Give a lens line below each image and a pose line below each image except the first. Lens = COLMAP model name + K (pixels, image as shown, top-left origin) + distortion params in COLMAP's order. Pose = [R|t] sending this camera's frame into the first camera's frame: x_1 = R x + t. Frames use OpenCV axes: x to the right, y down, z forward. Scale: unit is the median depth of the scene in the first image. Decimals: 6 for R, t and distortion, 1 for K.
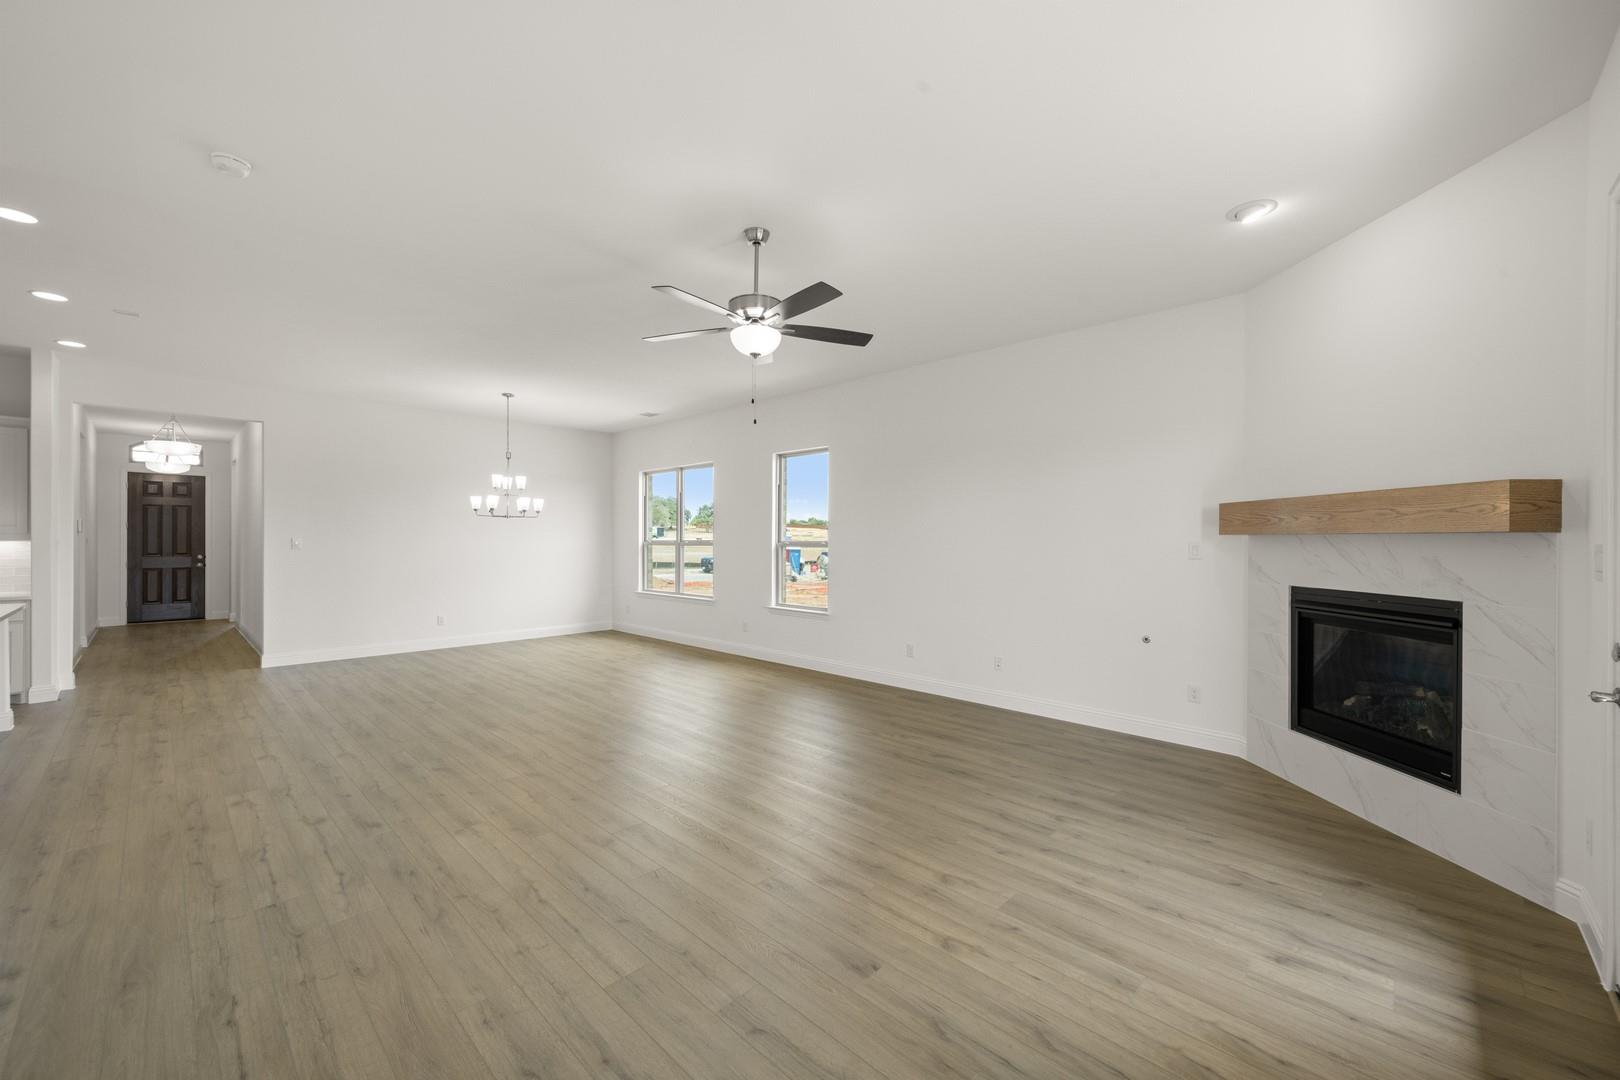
lens RADIAL K [[644.0, 0, 813.9], [0, 644.0, 544.9], [0, 0, 1]] dist [0.001501, -0.000114]
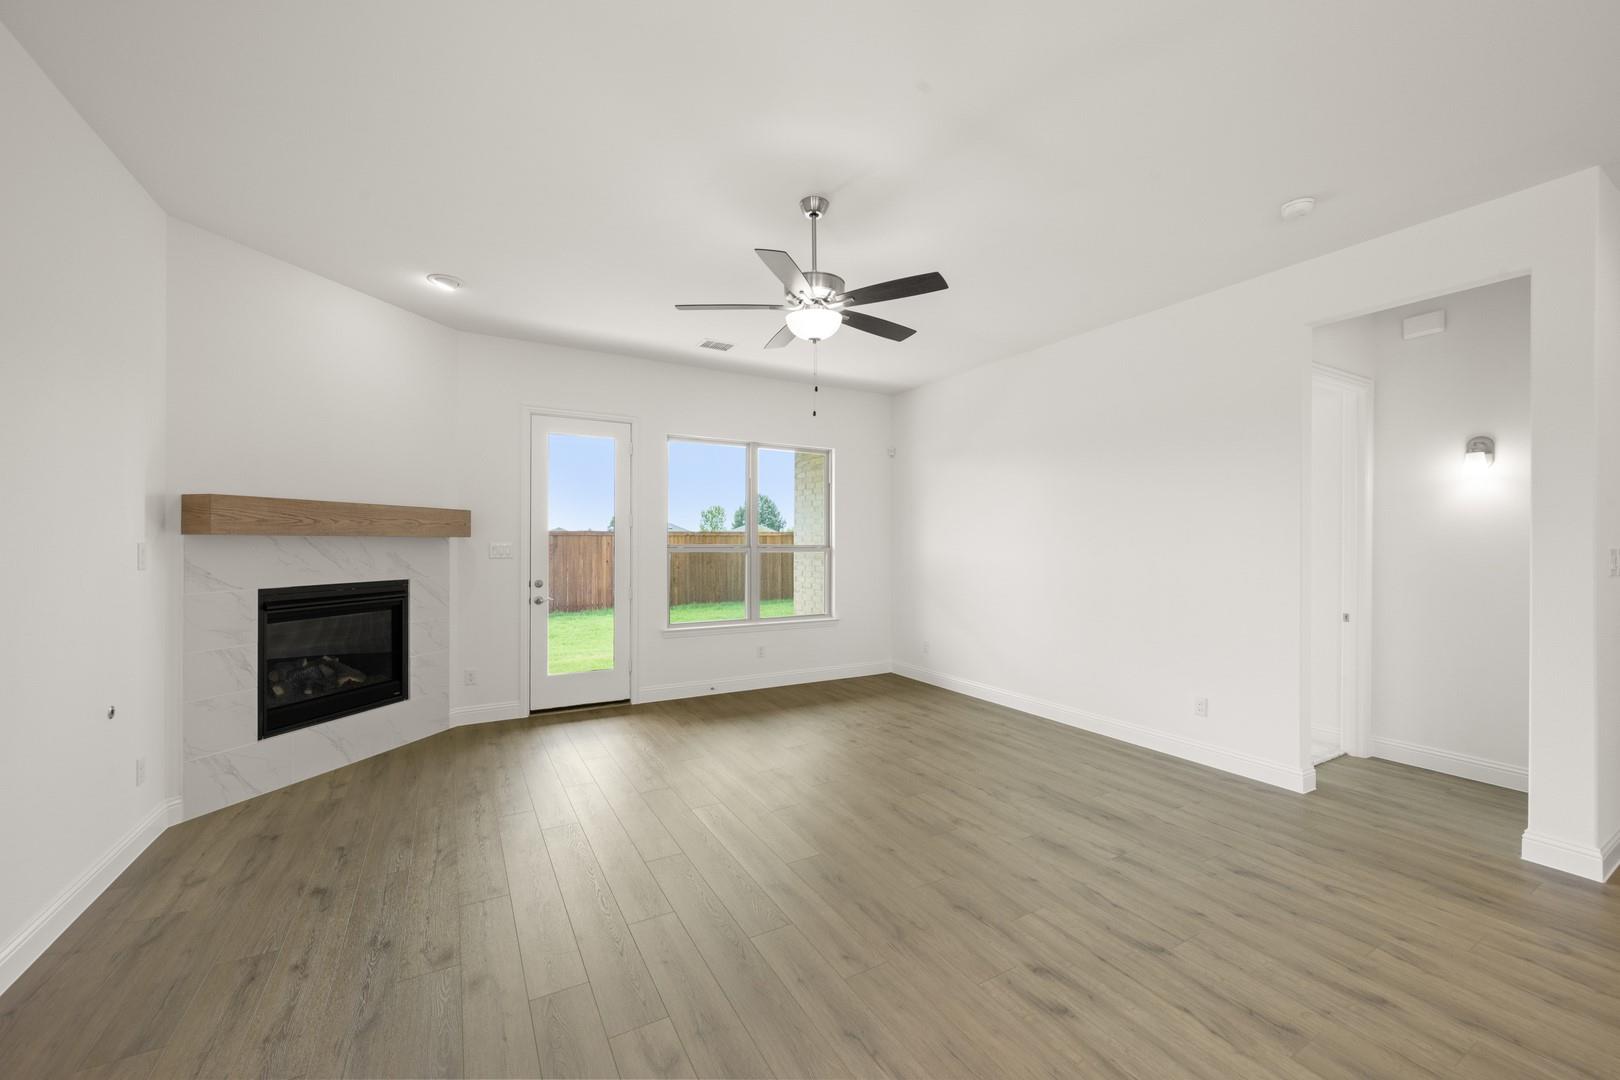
lens RADIAL K [[644.0, 0, 812.0], [0, 644.0, 537.4], [0, 0, 1]] dist [0.001501, -0.000114]
pose [[-0.958642, -0.004922, 0.284573, -0.356043], [-0.004069, 0.999985, 0.003587, -0.022302], [-0.284586, 0.002281, -0.958648, 1.925066]]
